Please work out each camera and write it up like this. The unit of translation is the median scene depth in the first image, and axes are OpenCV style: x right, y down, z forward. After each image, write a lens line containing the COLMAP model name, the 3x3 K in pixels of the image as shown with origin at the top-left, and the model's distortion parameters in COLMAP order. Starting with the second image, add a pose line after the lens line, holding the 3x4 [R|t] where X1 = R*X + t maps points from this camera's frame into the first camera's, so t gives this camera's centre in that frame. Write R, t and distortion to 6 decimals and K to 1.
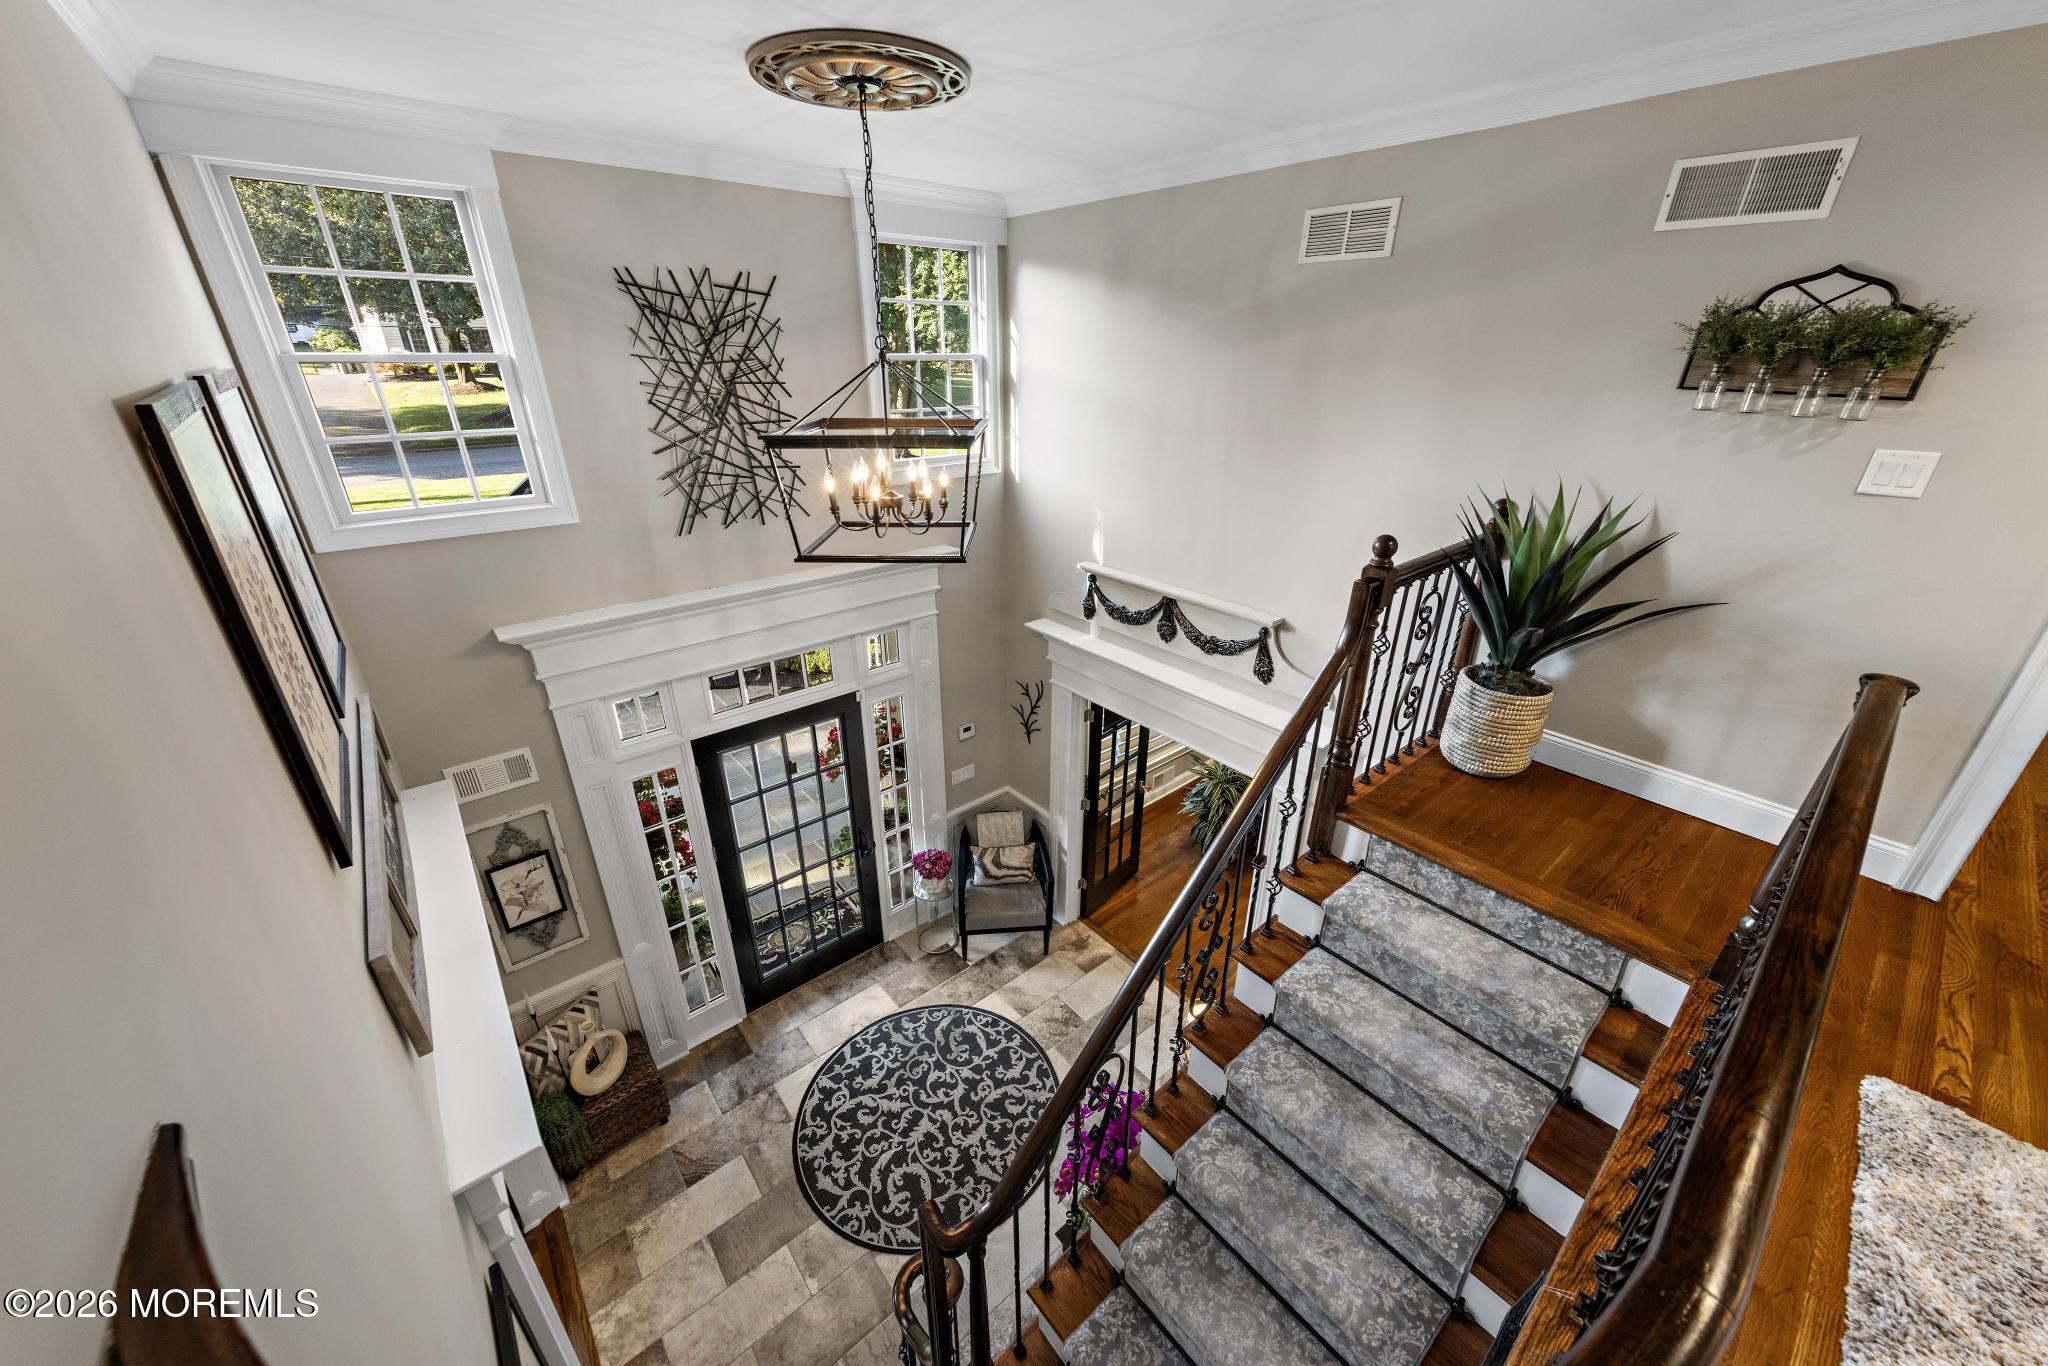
lens RADIAL K [[743.6, 0, 1032.3], [0, 743.6, 672.0], [0, 0, 1]] dist [0.002280, 0.000024]
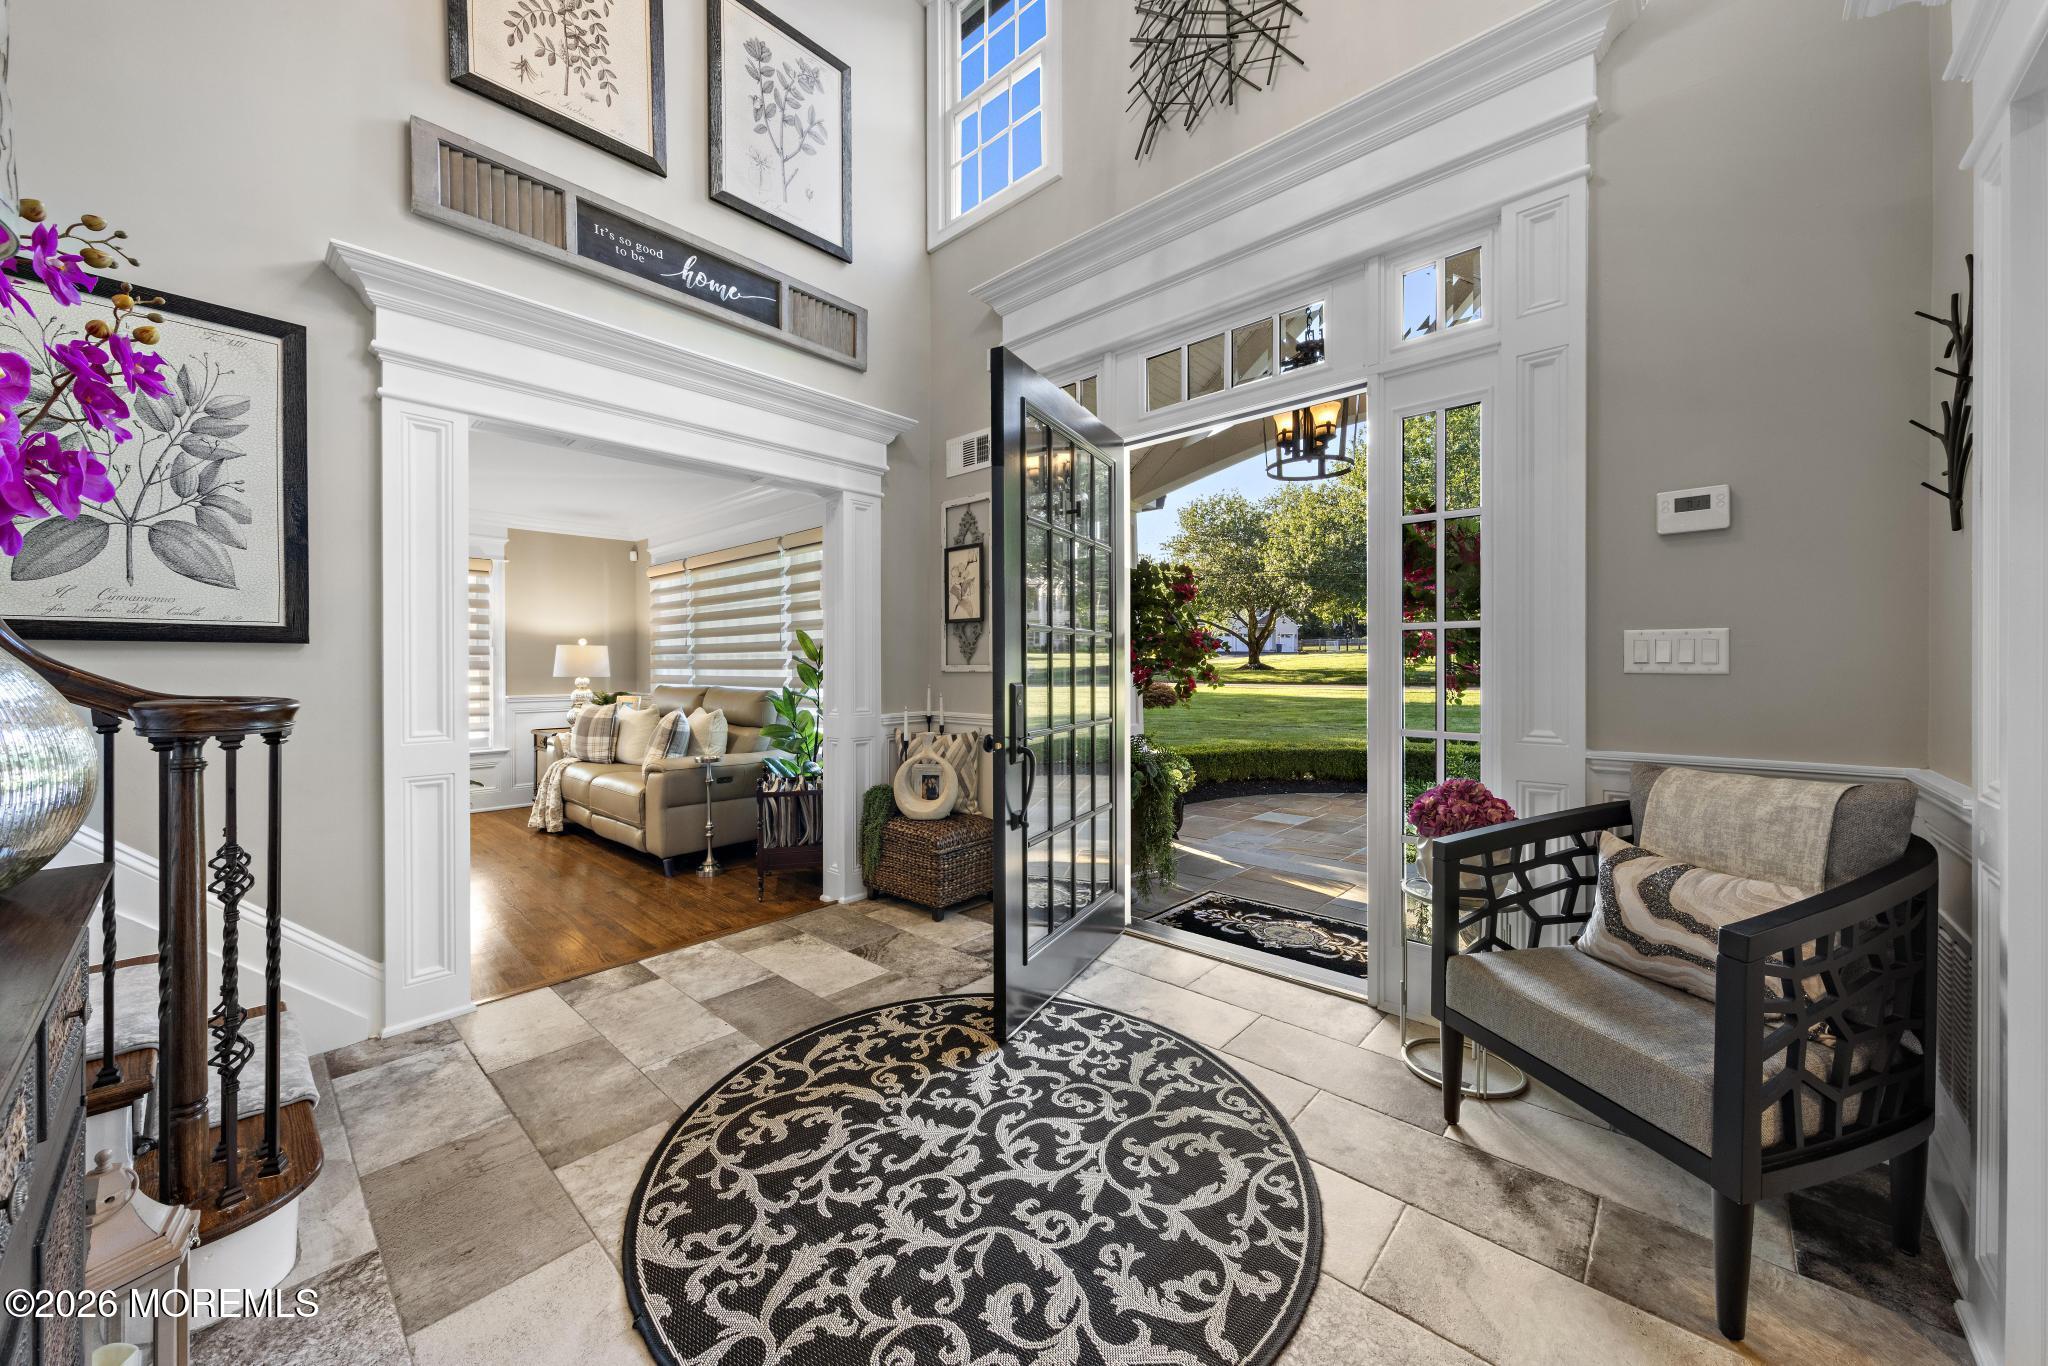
lens RADIAL K [[743.6, 0, 1028.6], [0, 743.6, 668.3], [0, 0, 1]] dist [0.002280, 0.000024]
pose [[0.128845, -0.001618, -0.991663, 0.279753], [-0.394092, 0.917559, -0.052700, 0.367419], [0.909995, 0.397597, 0.117585, 0.888309]]
